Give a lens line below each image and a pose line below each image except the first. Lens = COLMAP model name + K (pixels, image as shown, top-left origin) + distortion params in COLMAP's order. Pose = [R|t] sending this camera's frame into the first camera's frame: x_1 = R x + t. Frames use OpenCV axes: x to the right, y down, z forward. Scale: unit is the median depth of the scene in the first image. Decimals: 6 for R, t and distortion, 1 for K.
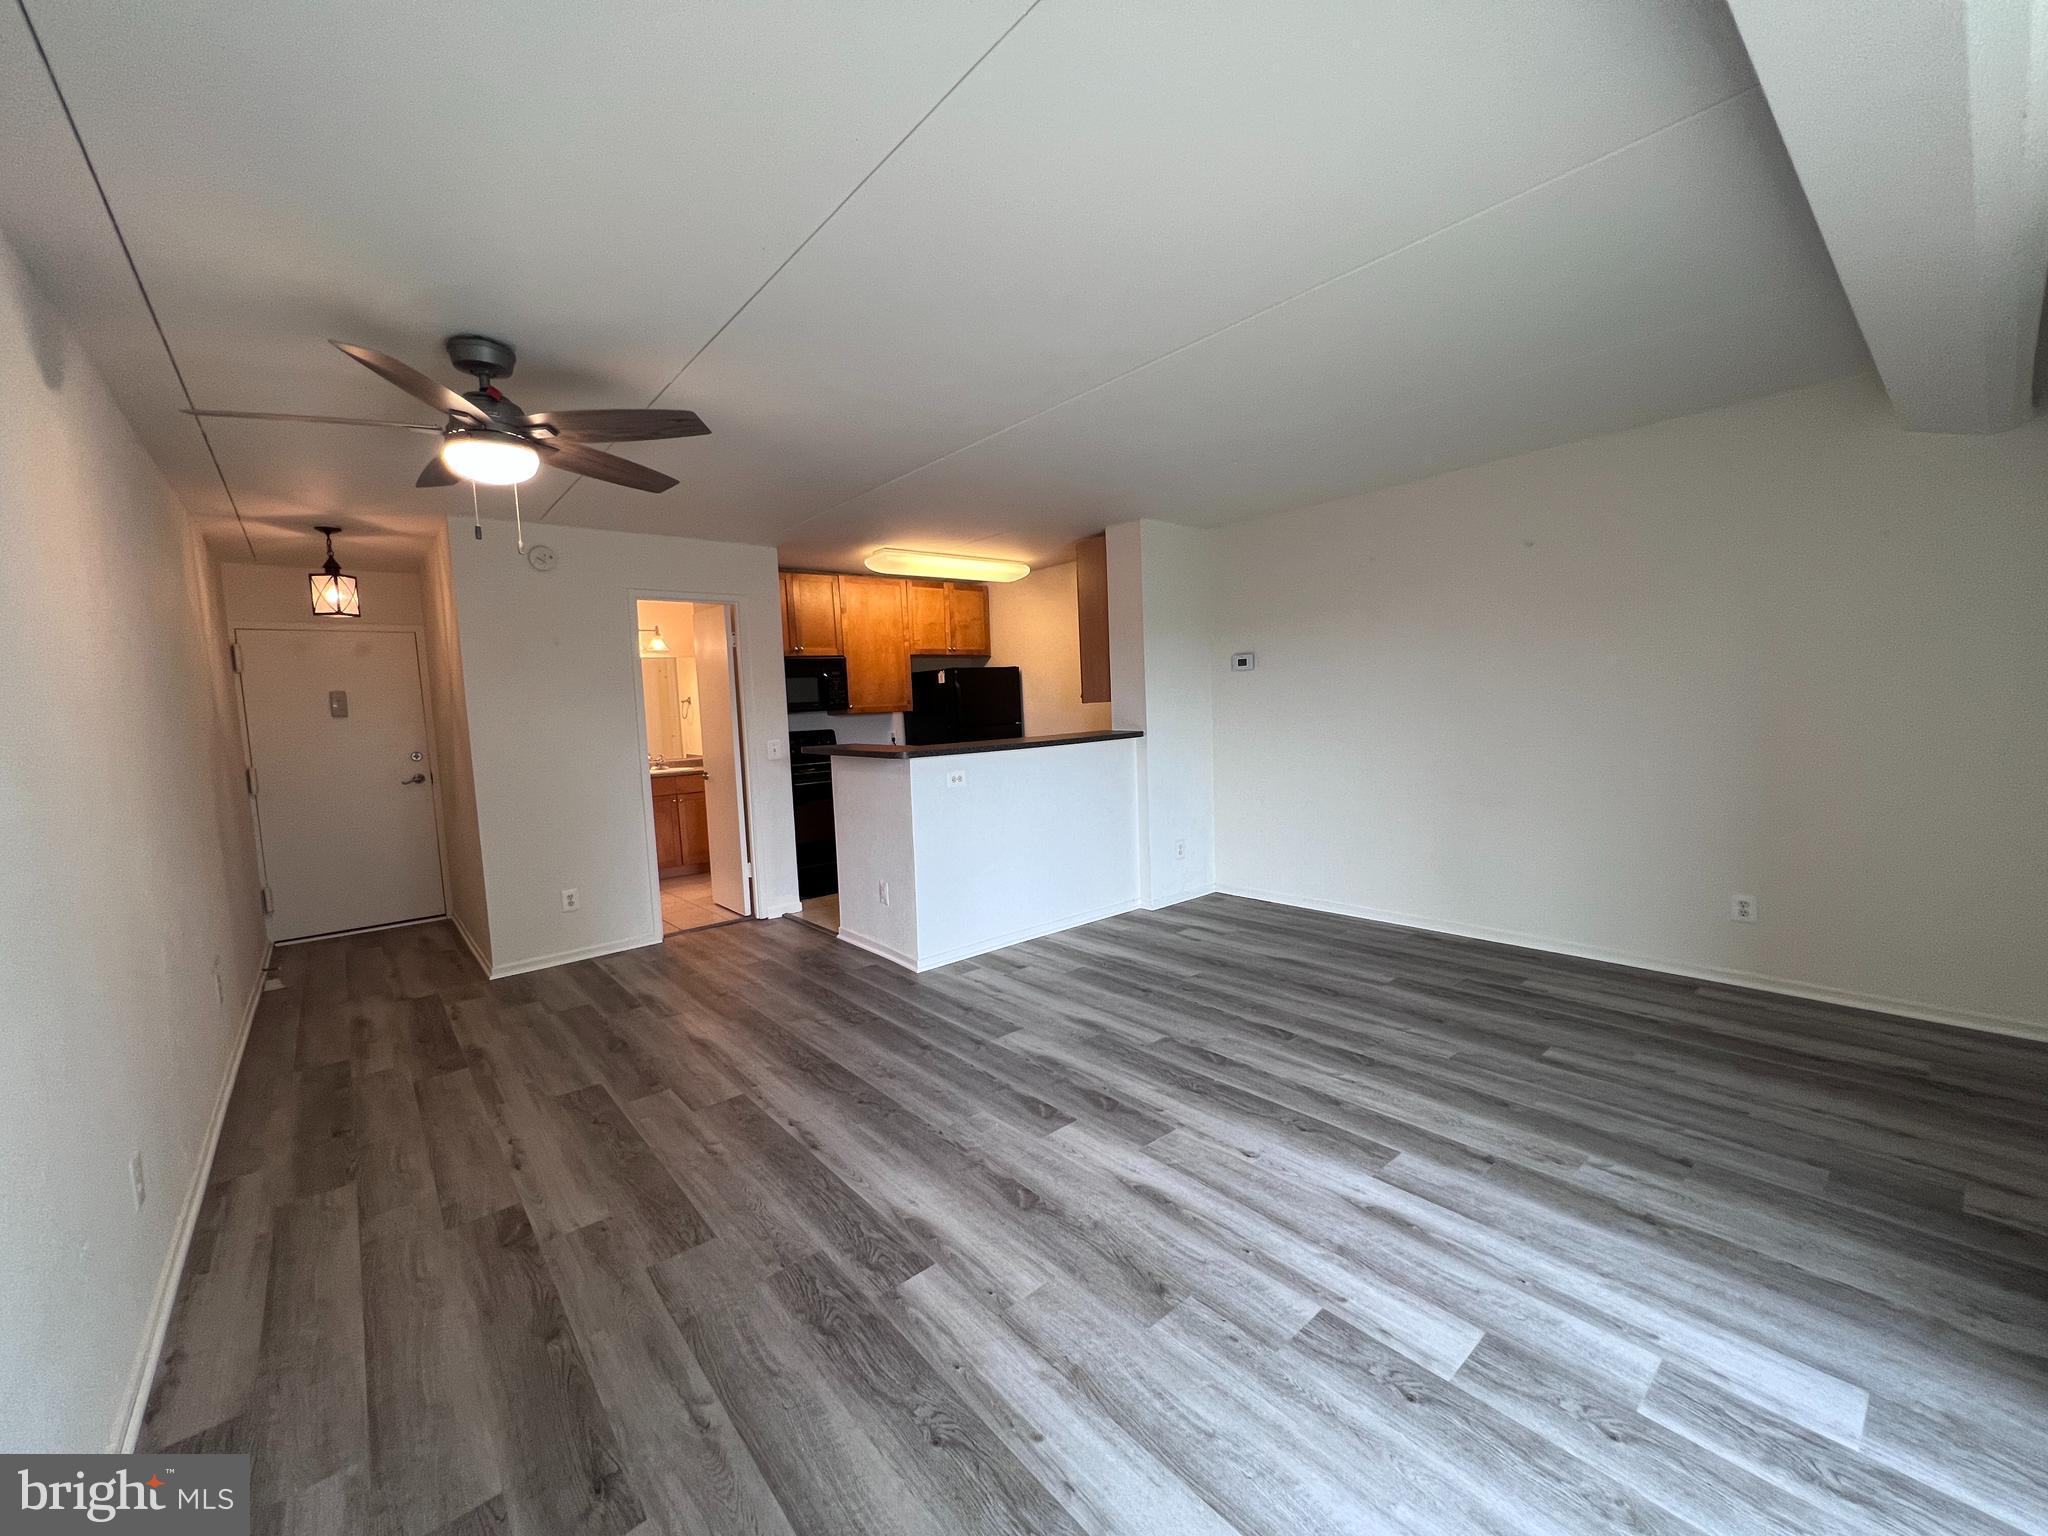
lens RADIAL K [[820.3, 0, 1019.8], [0, 820.3, 772.5], [0, 0, 1]] dist [-0.002801, 0.001673]
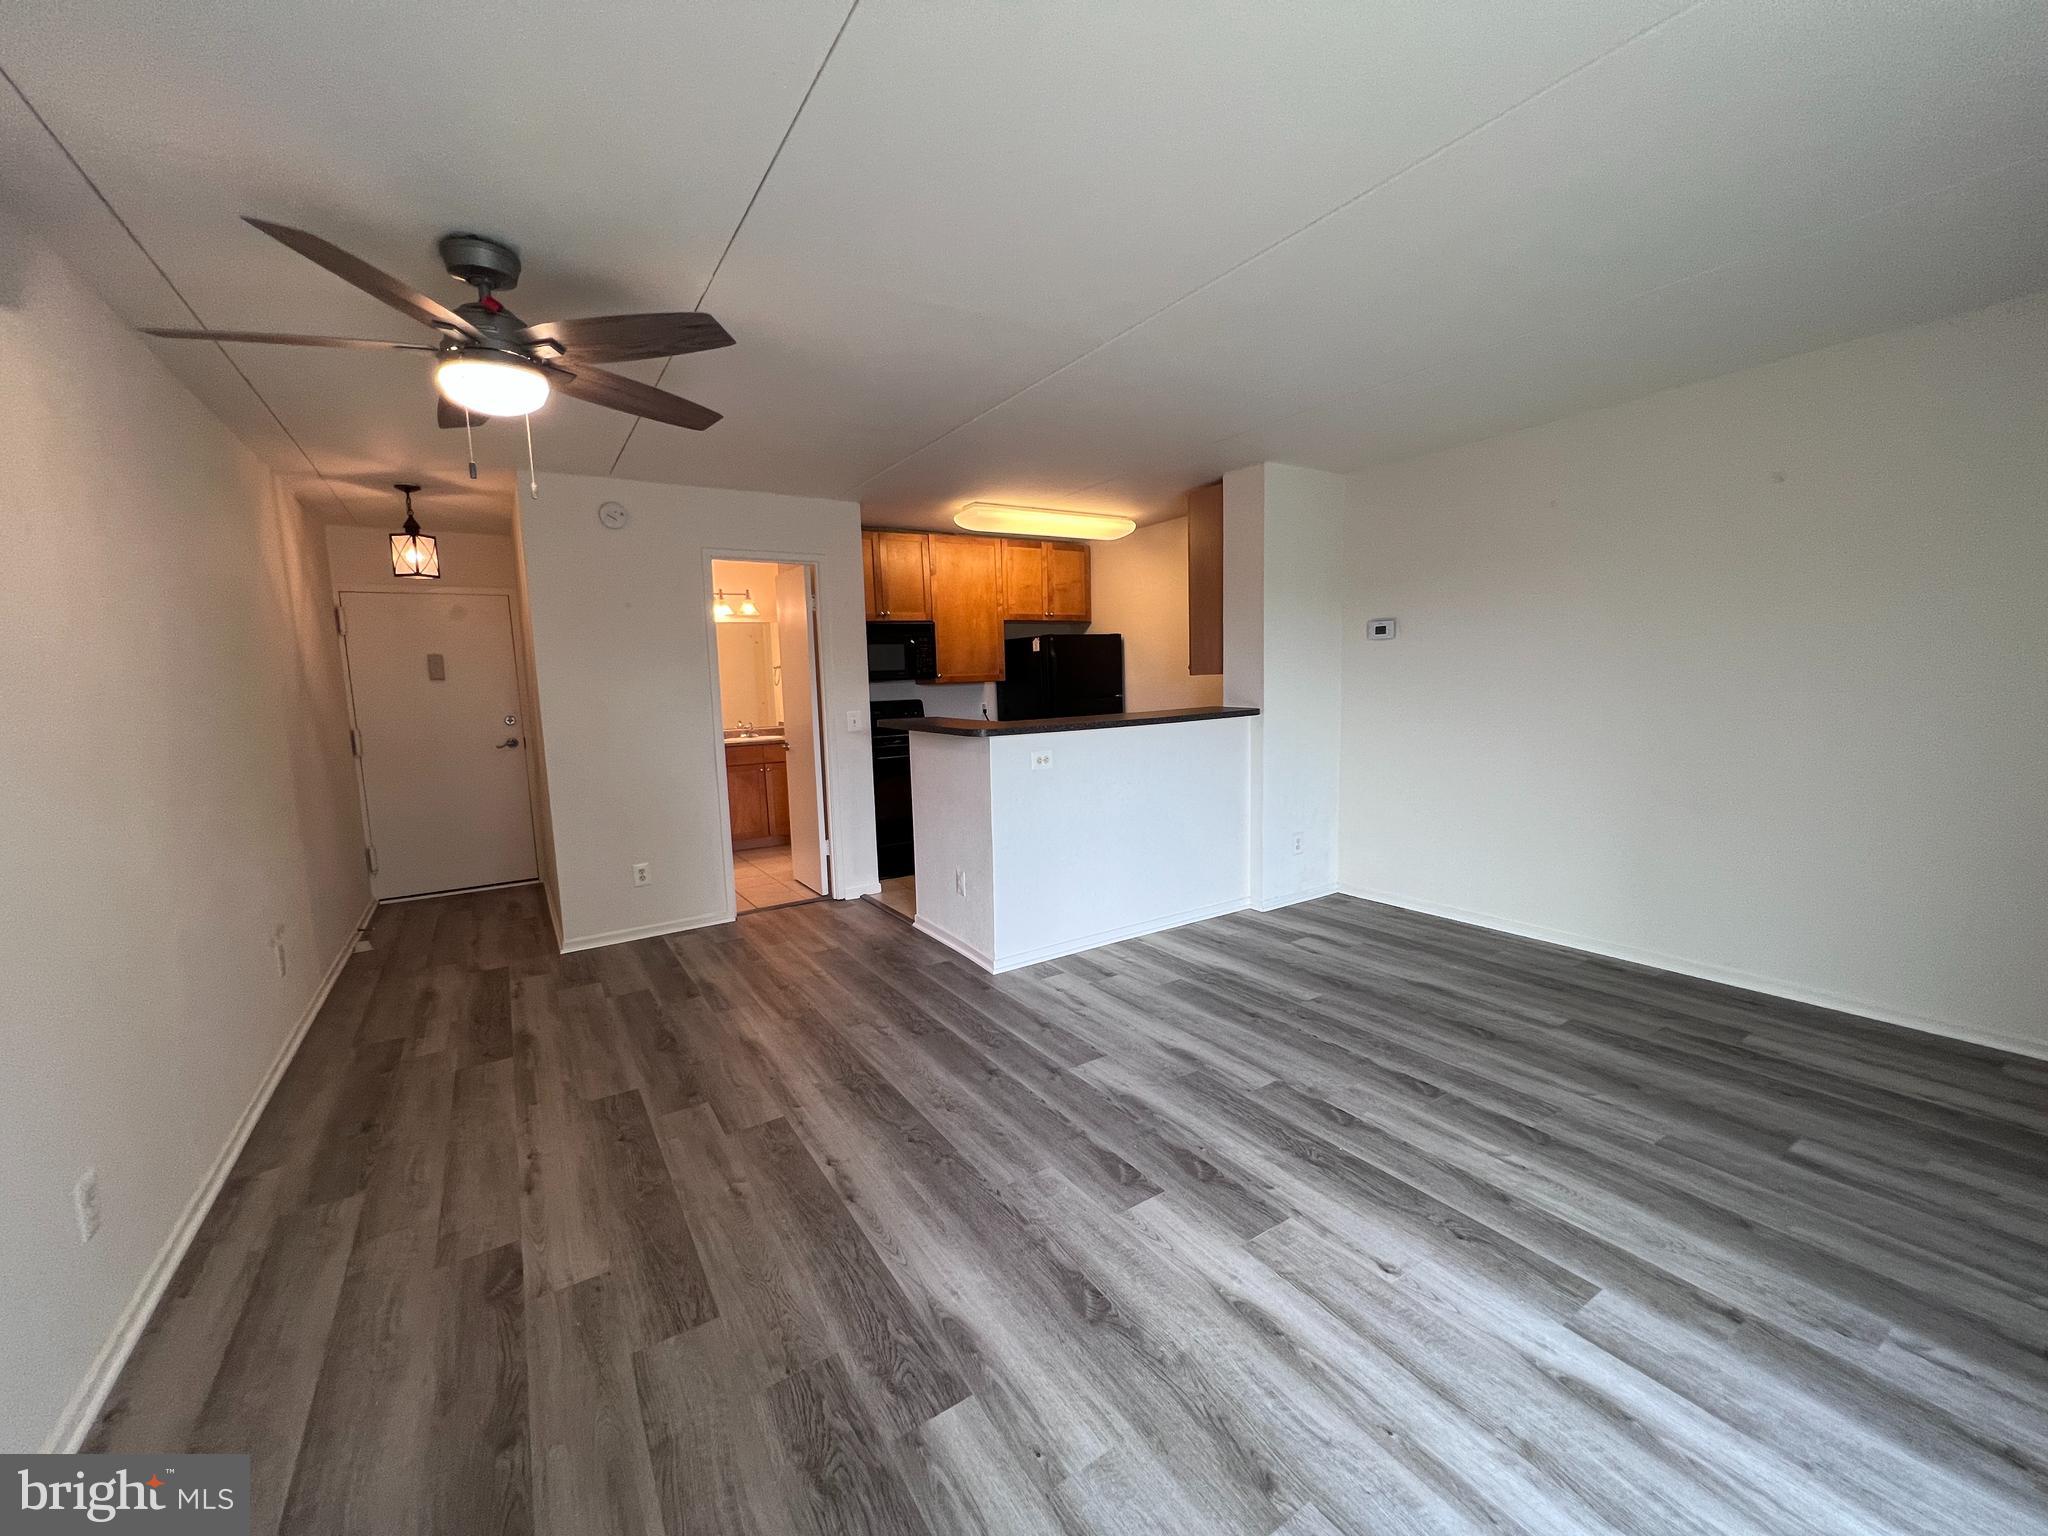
lens RADIAL K [[820.3, 0, 1019.8], [0, 820.3, 772.5], [0, 0, 1]] dist [-0.002801, 0.001673]
pose [[0.991487, 0.027452, -0.127280, 0.016150], [-0.022560, 0.998956, 0.039721, -0.017978], [0.128238, -0.036511, 0.991071, 0.156283]]
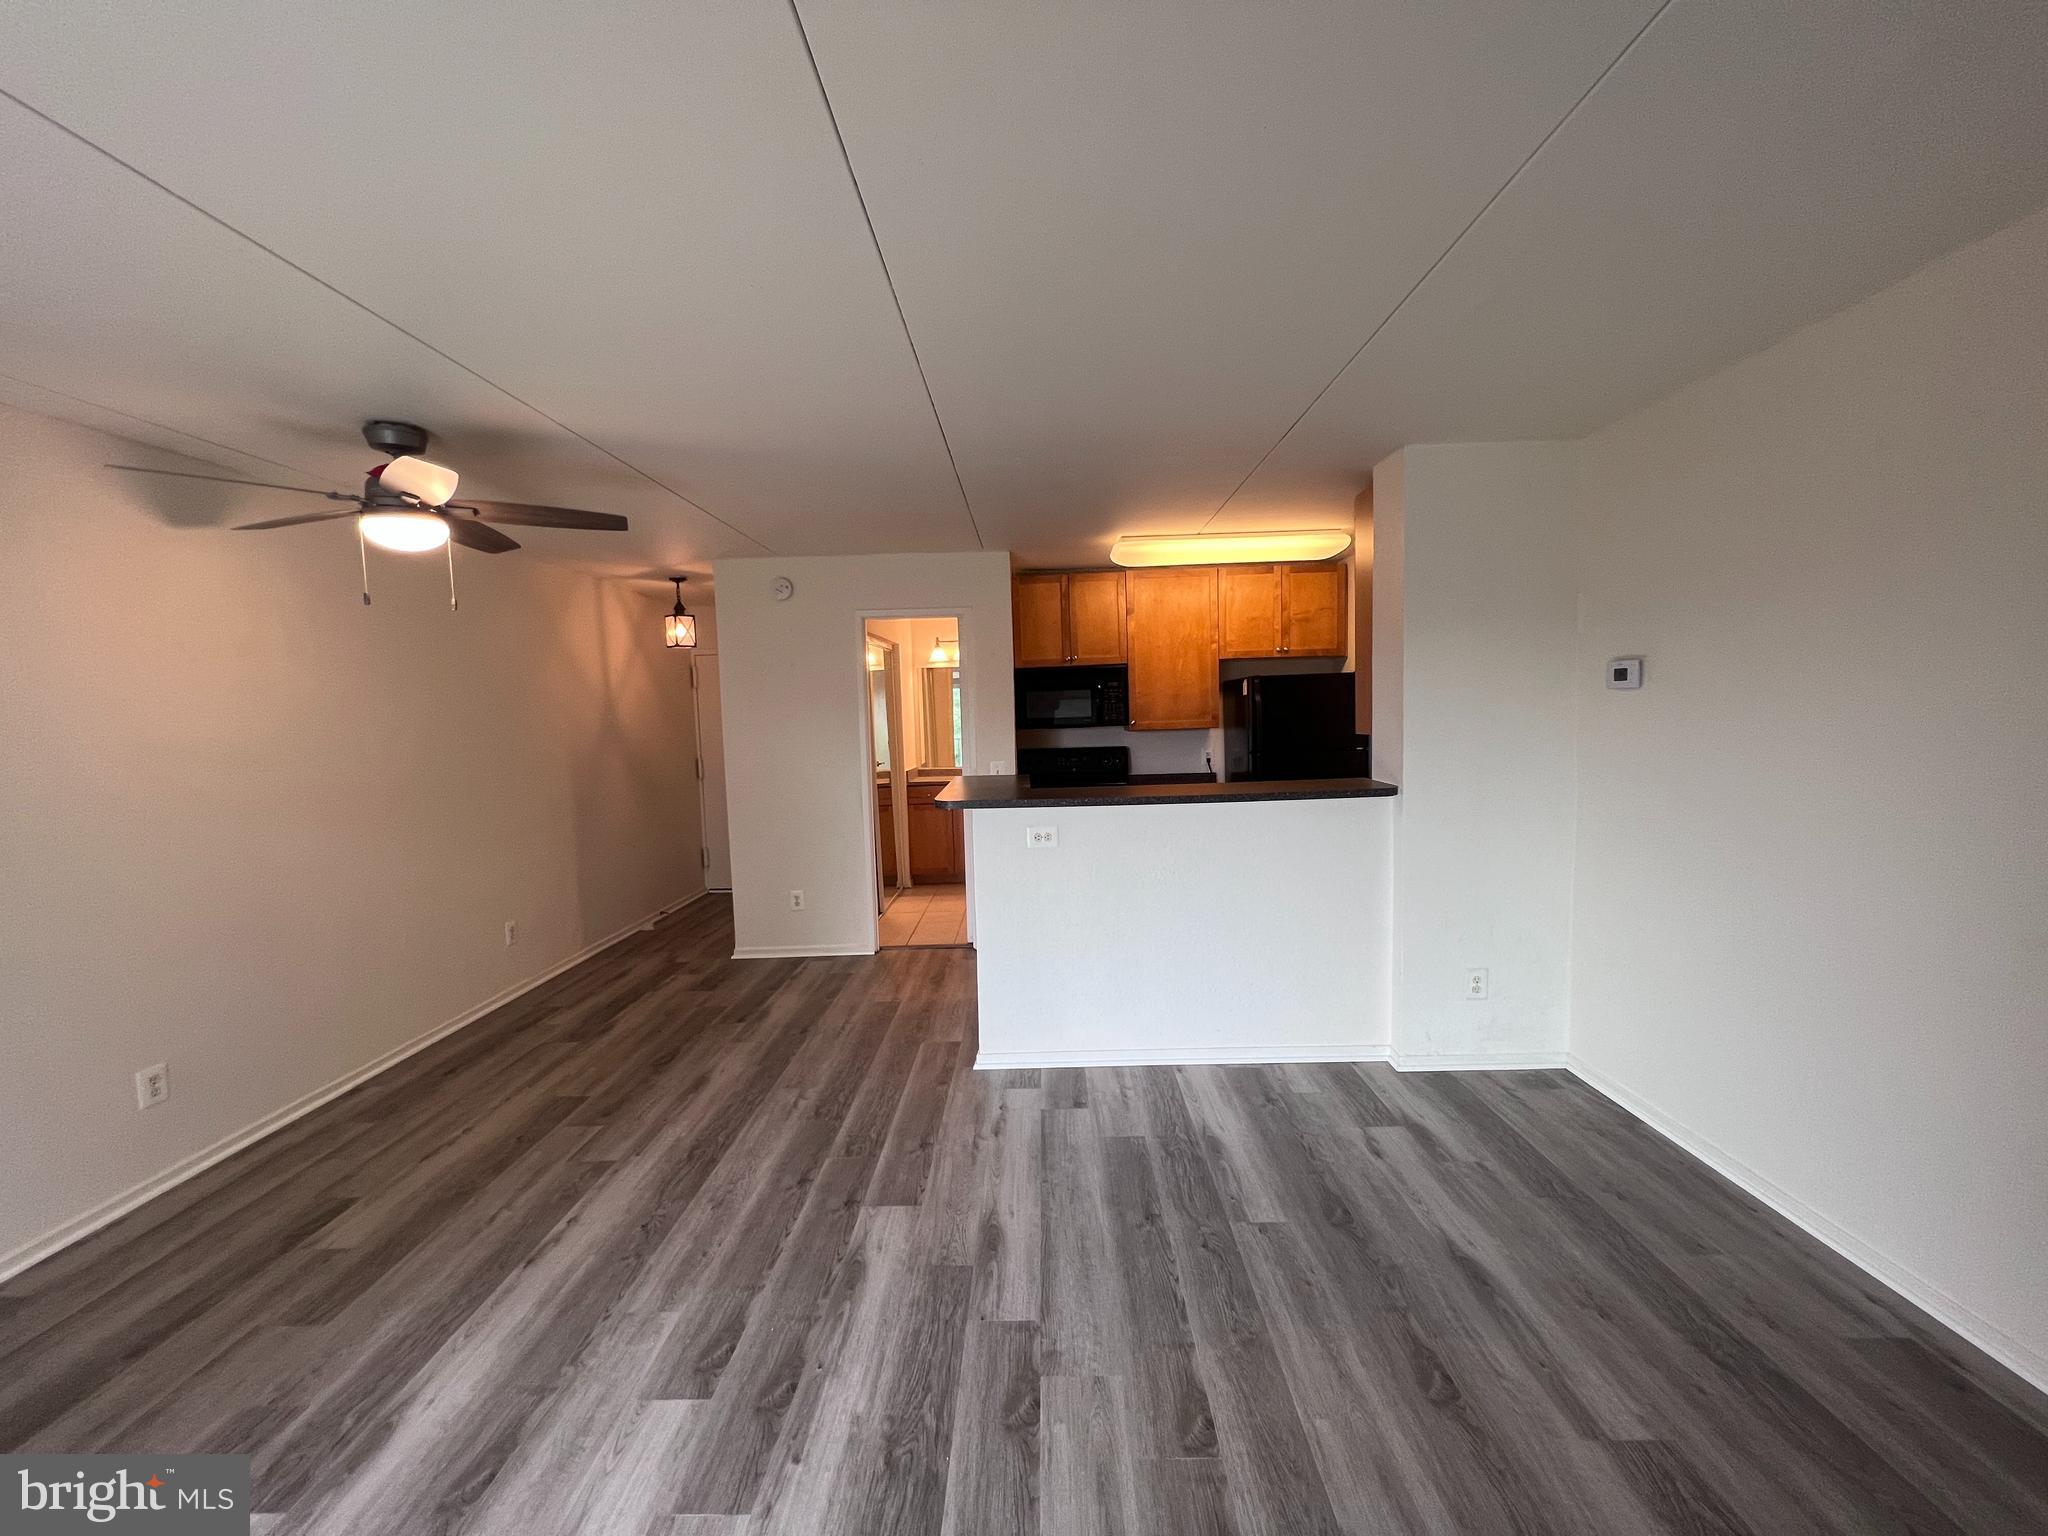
lens RADIAL K [[820.3, 0, 1019.8], [0, 820.3, 772.5], [0, 0, 1]] dist [-0.002801, 0.001673]
pose [[0.749833, 0.072068, -0.657691, 0.555779], [-0.059326, 0.997369, 0.041651, -0.113367], [0.658962, 0.007786, 0.752136, 0.543388]]
